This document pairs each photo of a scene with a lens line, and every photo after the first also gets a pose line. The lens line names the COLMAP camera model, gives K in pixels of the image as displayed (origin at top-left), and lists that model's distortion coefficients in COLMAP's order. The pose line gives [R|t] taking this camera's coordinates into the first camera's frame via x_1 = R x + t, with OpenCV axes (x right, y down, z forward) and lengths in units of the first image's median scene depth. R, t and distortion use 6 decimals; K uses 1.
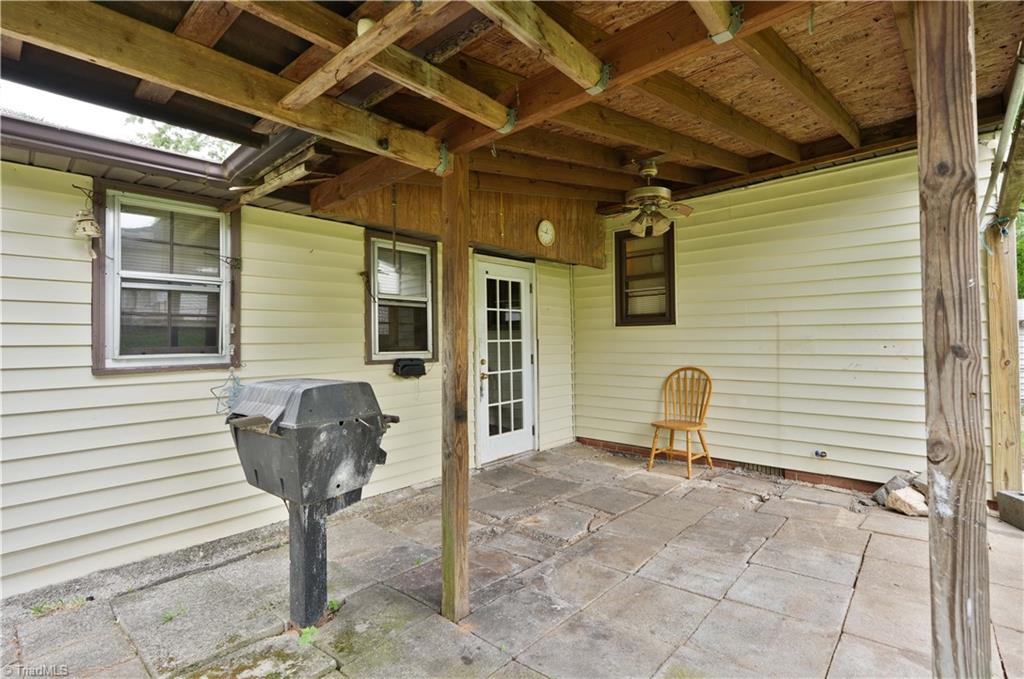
lens RADIAL K [[463.3, 0, 515.6], [0, 463.3, 339.1], [0, 0, 1]] dist [0.000542, 0.000133]
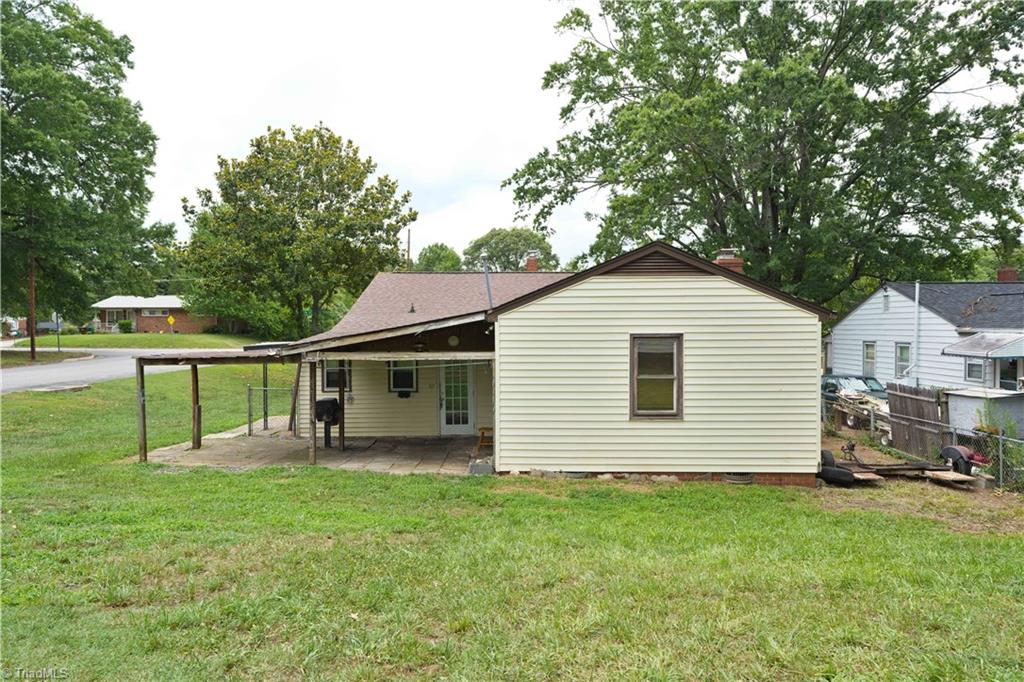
lens RADIAL K [[608.1, 0, 512.0], [0, 608.1, 341.0], [0, 0, 1]] dist [0.002036, 0.000492]
pose [[0.641797, 0.024380, -0.766487, 3.102291], [0.006182, 0.999298, 0.036962, -0.404569], [0.766850, -0.028460, 0.641196, -0.884950]]
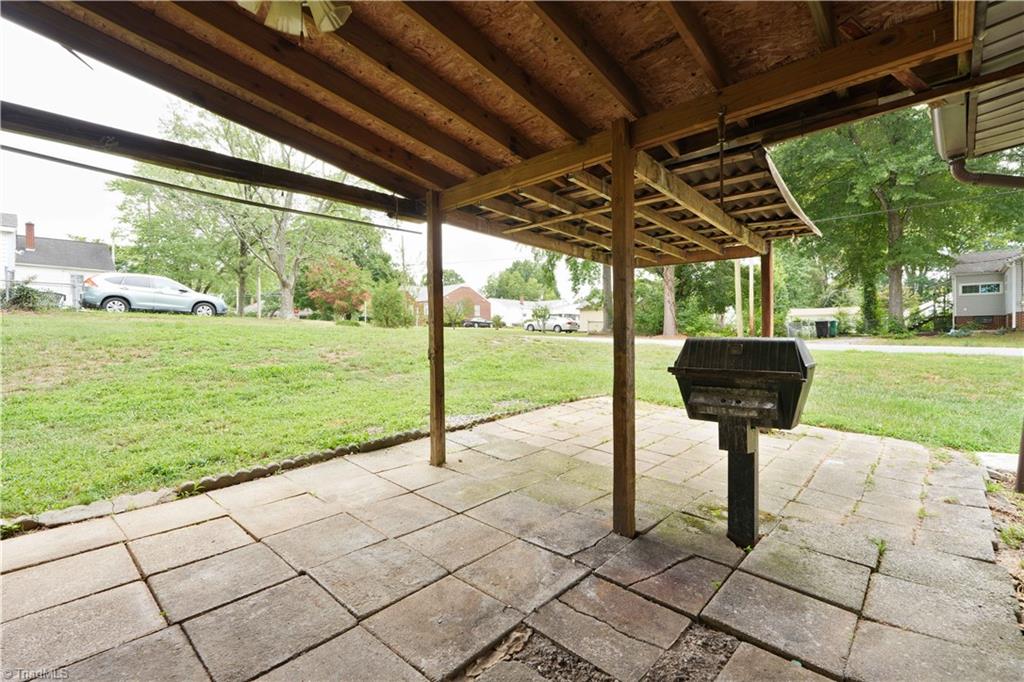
lens RADIAL K [[463.3, 0, 515.6], [0, 463.3, 340.6], [0, 0, 1]] dist [0.000542, 0.000133]
pose [[-0.999875, 0.012682, 0.009439, 0.070574], [0.012749, 0.999894, 0.007002, 0.042242], [-0.009350, 0.007122, -0.999931, 1.144045]]
